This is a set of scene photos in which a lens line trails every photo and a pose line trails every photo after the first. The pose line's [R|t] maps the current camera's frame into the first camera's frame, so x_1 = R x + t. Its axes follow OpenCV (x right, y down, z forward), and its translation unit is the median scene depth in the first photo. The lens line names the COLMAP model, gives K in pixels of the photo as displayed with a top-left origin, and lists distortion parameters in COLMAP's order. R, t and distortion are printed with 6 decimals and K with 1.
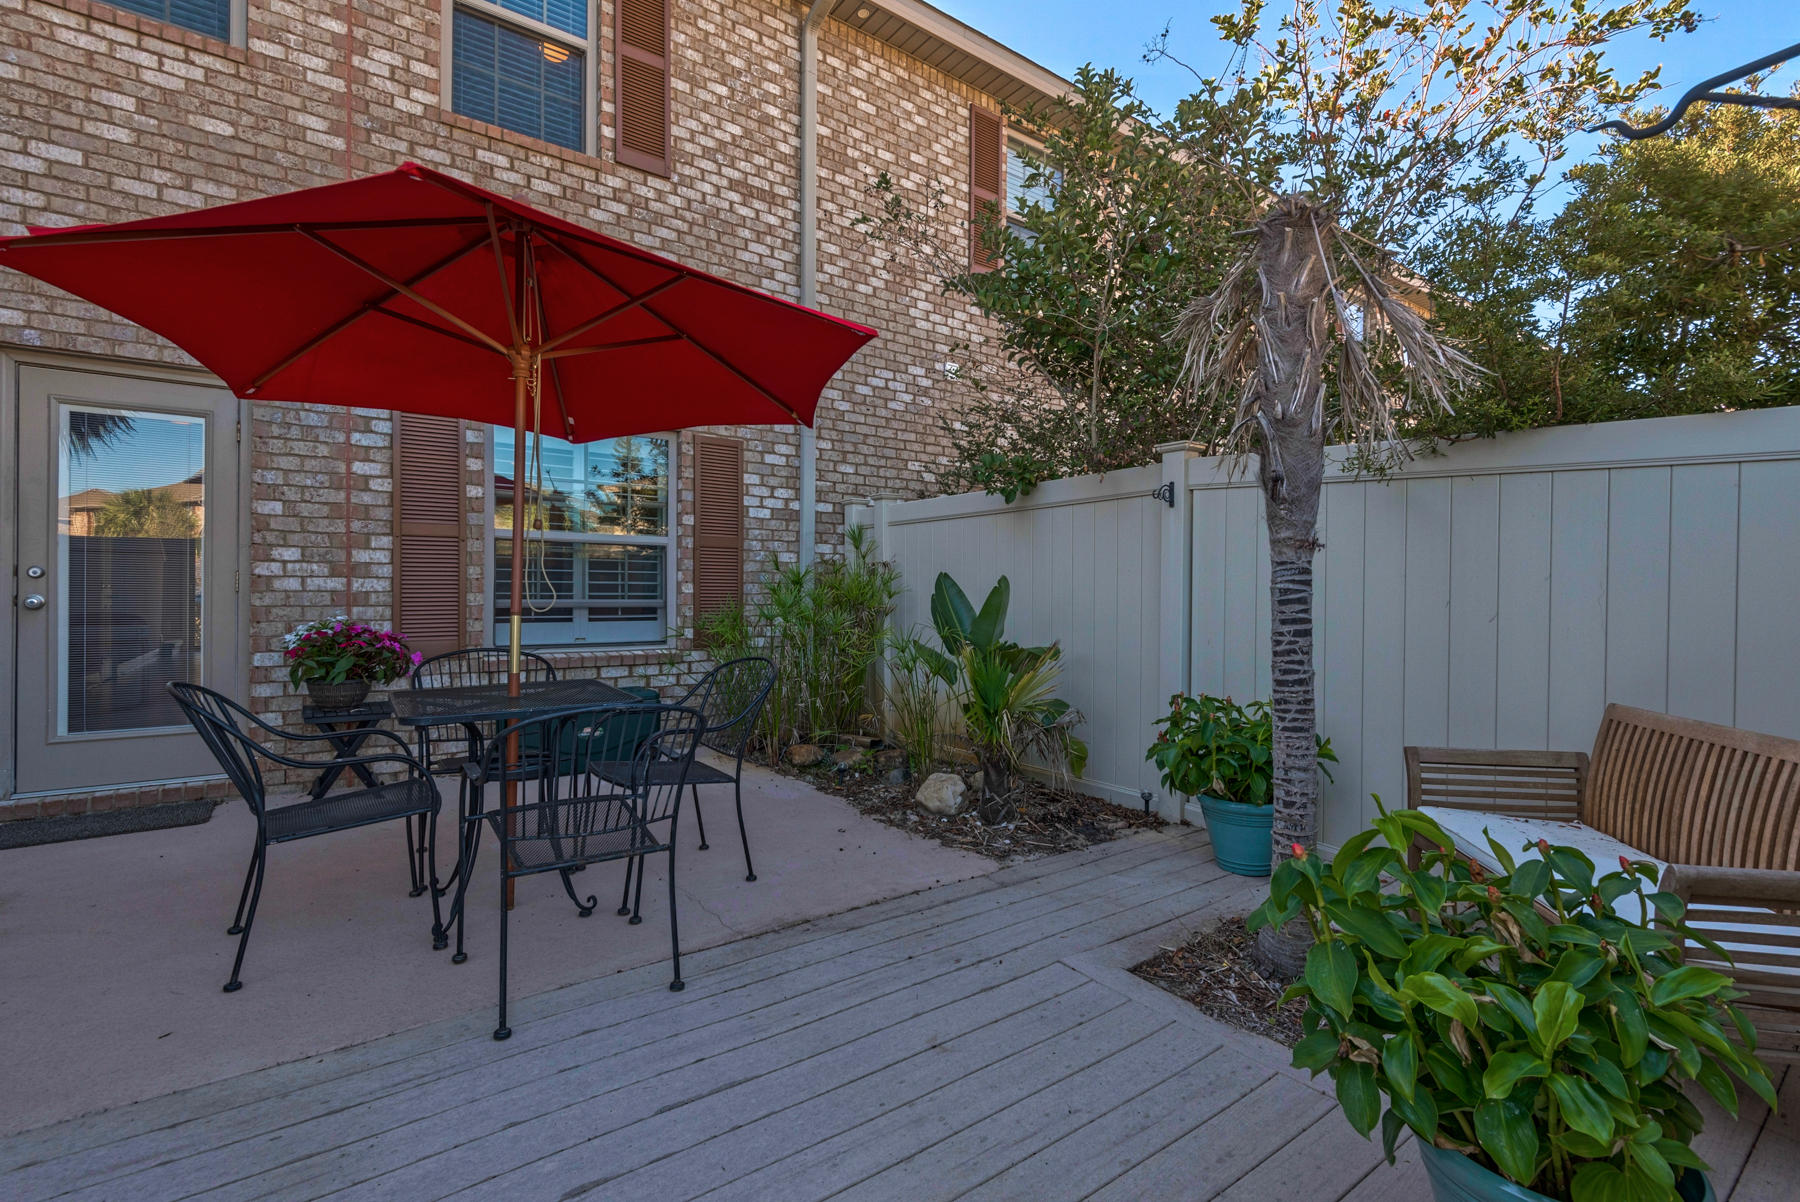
lens RADIAL K [[823.3, 0, 903.6], [0, 823.3, 593.5], [0, 0, 1]] dist [0.021386, -0.010524]
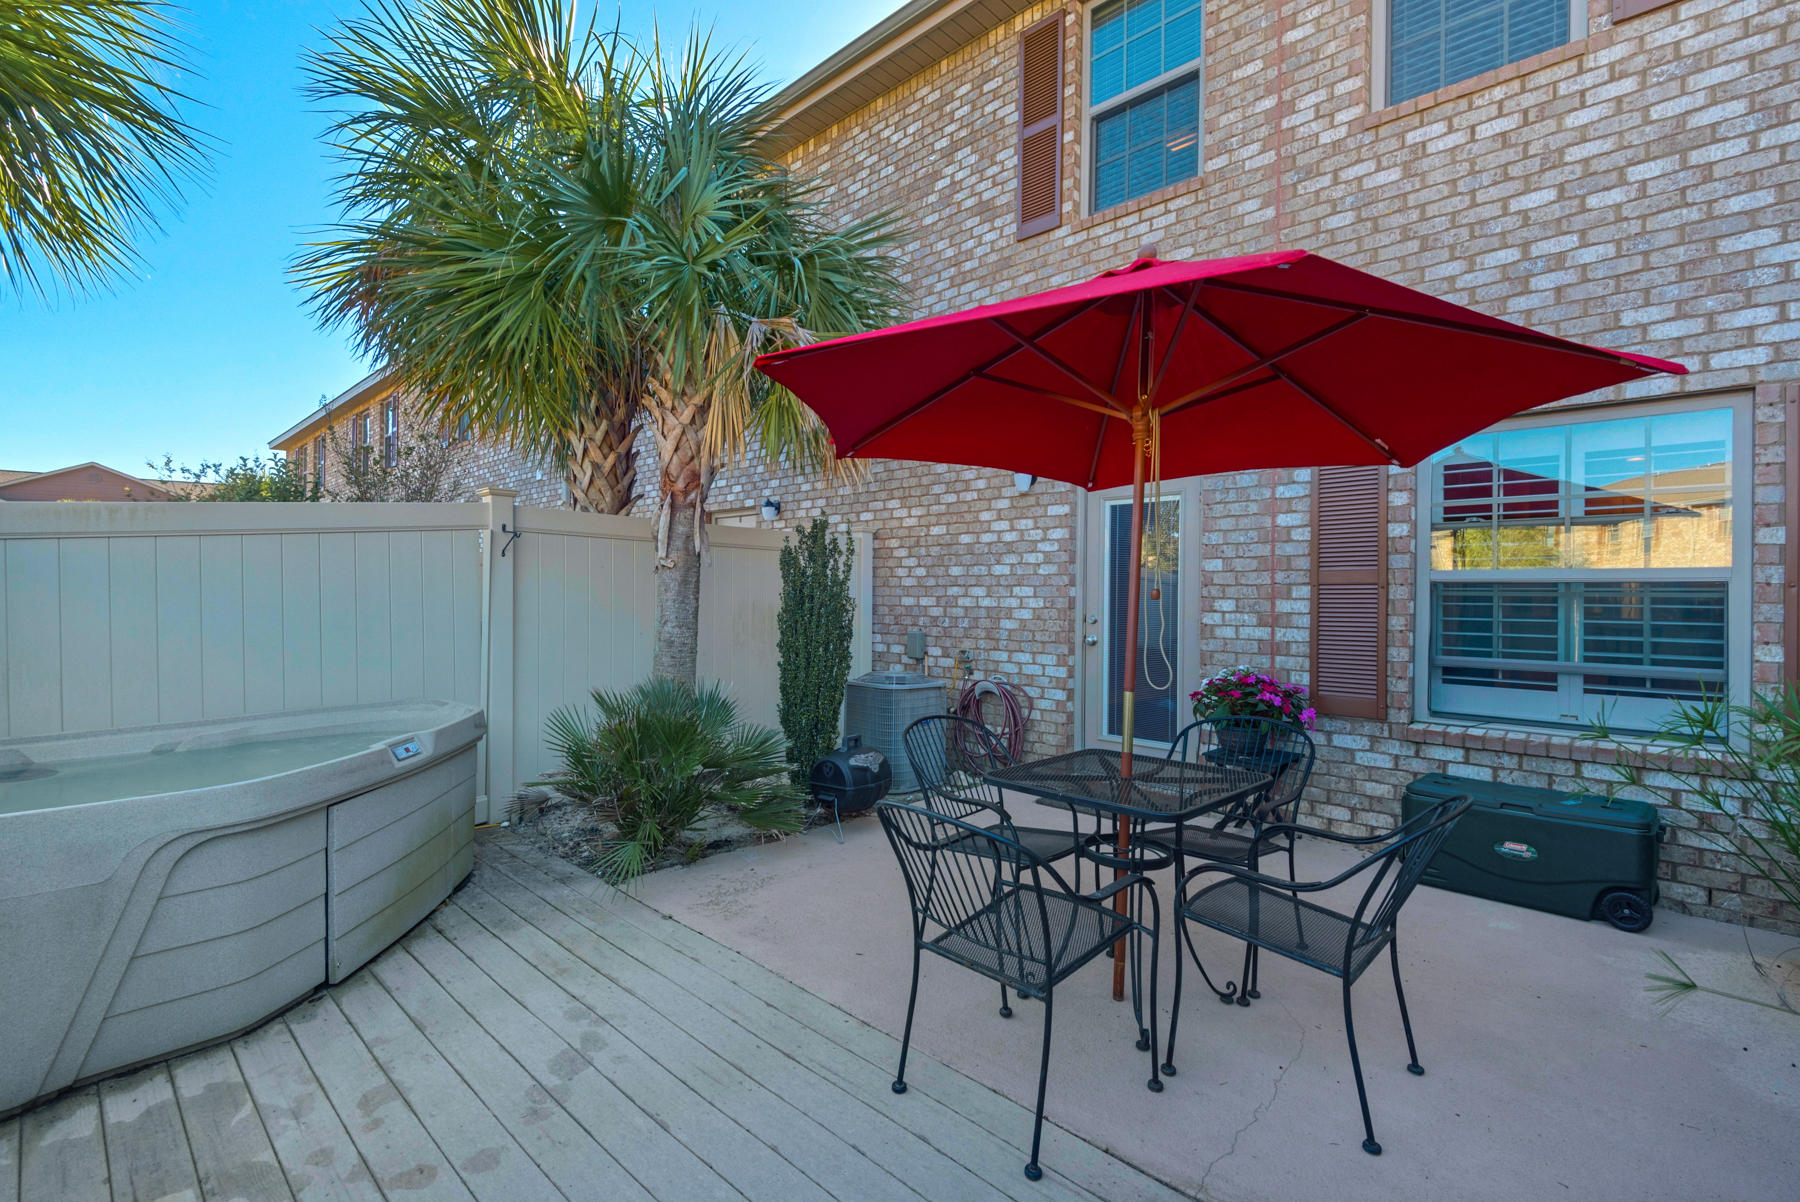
lens RADIAL K [[823.3, 0, 903.6], [0, 823.3, 593.5], [0, 0, 1]] dist [0.021386, -0.010524]
pose [[0.164827, -0.005689, -0.986306, 0.271321], [-0.009597, 0.999927, -0.007372, -0.049262], [0.986276, 0.010681, 0.164761, 0.375010]]
